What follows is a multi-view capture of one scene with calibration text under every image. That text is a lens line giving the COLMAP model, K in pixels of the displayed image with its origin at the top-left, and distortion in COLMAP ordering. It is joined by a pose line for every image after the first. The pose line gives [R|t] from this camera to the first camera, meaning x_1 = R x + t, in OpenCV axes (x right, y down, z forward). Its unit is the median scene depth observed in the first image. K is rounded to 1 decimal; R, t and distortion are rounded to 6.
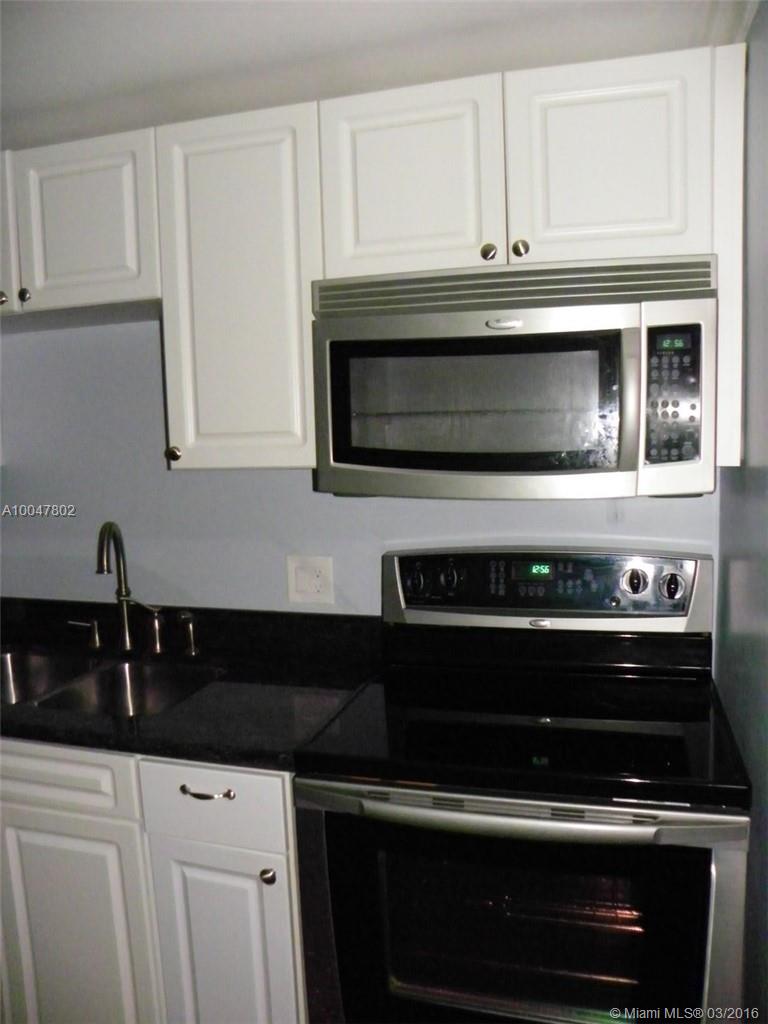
lens RADIAL K [[774.6, 0, 384.0], [0, 774.6, 512.0], [0, 0, 1]] dist [-0.135522, -0.001371]
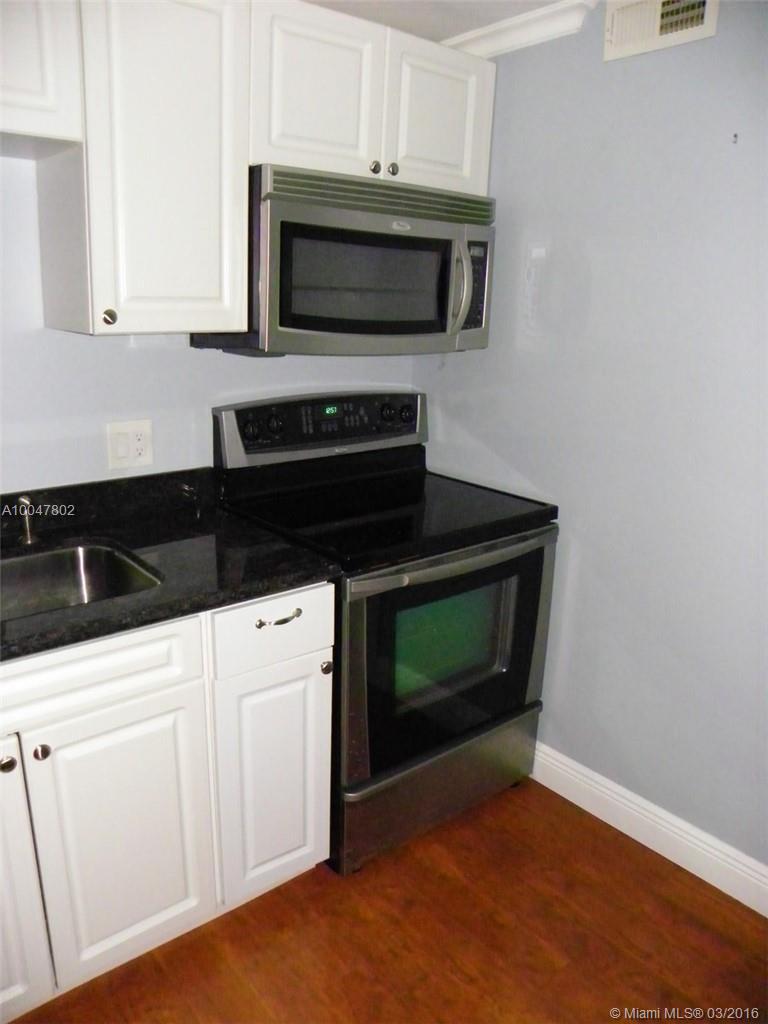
lens RADIAL K [[774.6, 0, 384.0], [0, 774.6, 512.0], [0, 0, 1]] dist [-0.135522, -0.001371]
pose [[0.562902, -0.183068, 0.805995, -0.878324], [0.040117, 0.980064, 0.194588, -0.008615], [-0.825550, -0.077200, 0.559024, 0.183771]]
